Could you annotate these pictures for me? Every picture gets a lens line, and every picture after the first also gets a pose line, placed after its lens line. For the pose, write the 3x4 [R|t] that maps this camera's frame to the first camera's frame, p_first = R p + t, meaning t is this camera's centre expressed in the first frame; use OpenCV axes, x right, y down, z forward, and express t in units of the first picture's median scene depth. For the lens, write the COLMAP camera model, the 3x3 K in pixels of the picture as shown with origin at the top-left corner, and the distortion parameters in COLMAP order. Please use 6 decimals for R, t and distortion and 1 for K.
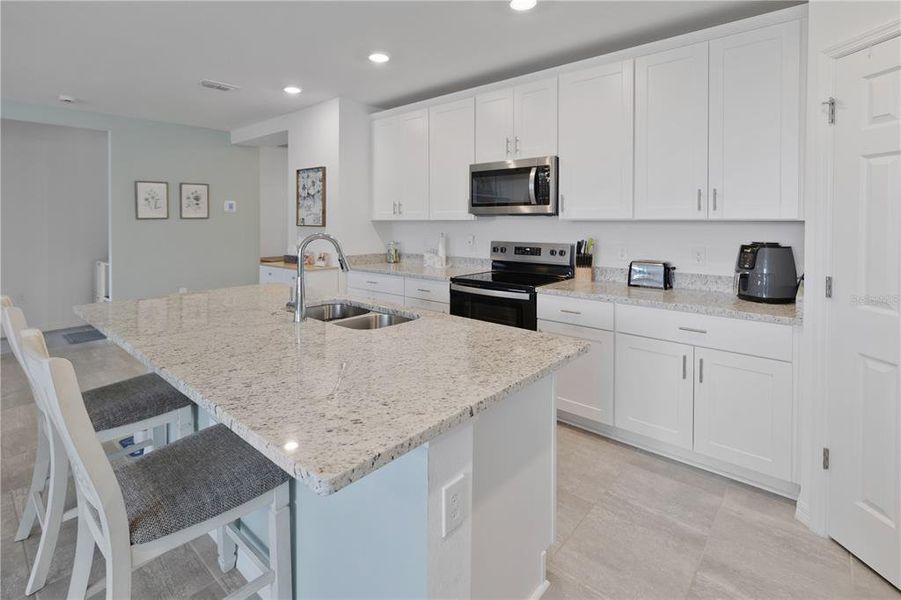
lens RADIAL K [[430.9, 0, 440.5], [0, 430.9, 230.9], [0, 0, 1]] dist [0.003301, 0.000549]
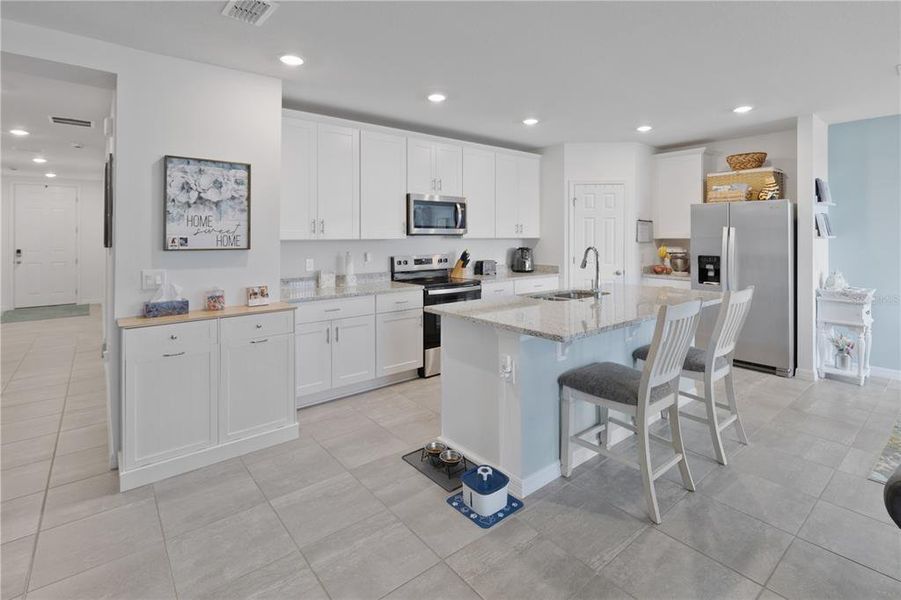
lens RADIAL K [[430.9, 0, 446.1], [0, 430.9, 227.4], [0, 0, 1]] dist [0.003301, 0.000549]
pose [[0.166975, 0.022150, 0.985712, -1.042716], [0.031534, 0.999116, -0.027793, -0.018562], [-0.985457, 0.035724, 0.166129, 0.652778]]
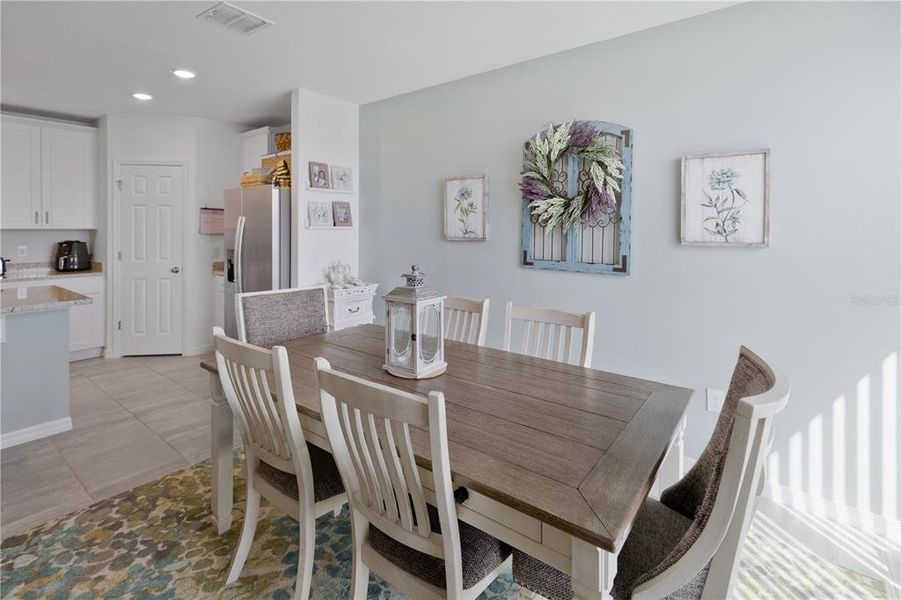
lens RADIAL K [[430.9, 0, 452.9], [0, 430.9, 231.4], [0, 0, 1]] dist [0.003301, 0.000549]
pose [[-0.049155, -0.008970, 0.998751, -0.804577], [0.033449, 0.999384, 0.010622, 0.014292], [-0.998231, 0.033929, -0.048824, -0.383380]]
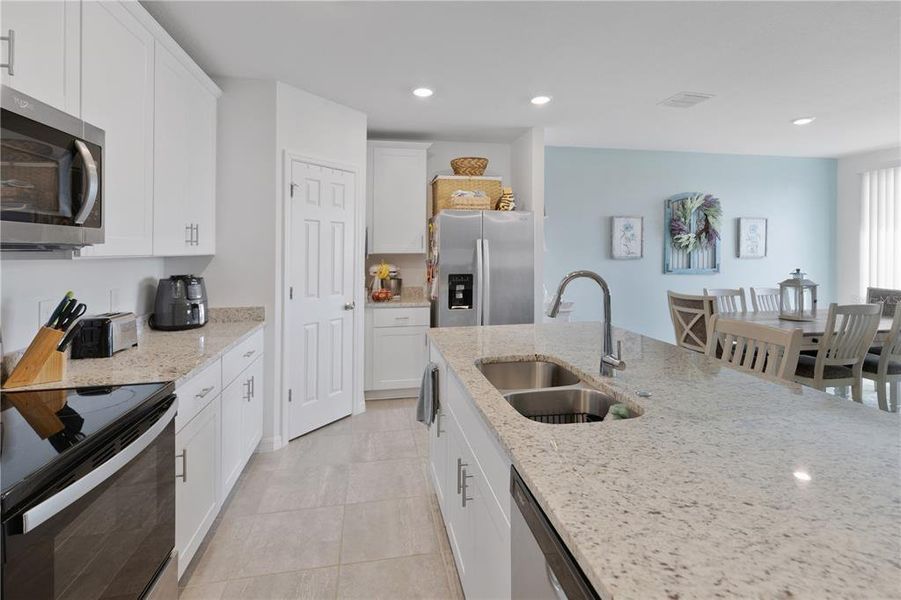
lens RADIAL K [[430.9, 0, 460.3], [0, 430.9, 250.2], [0, 0, 1]] dist [0.003301, 0.000549]
pose [[-0.789114, 0.005486, 0.614222, -0.317704], [0.025366, 0.999398, 0.023663, -0.028011], [-0.613722, 0.034253, -0.788779, 0.914907]]
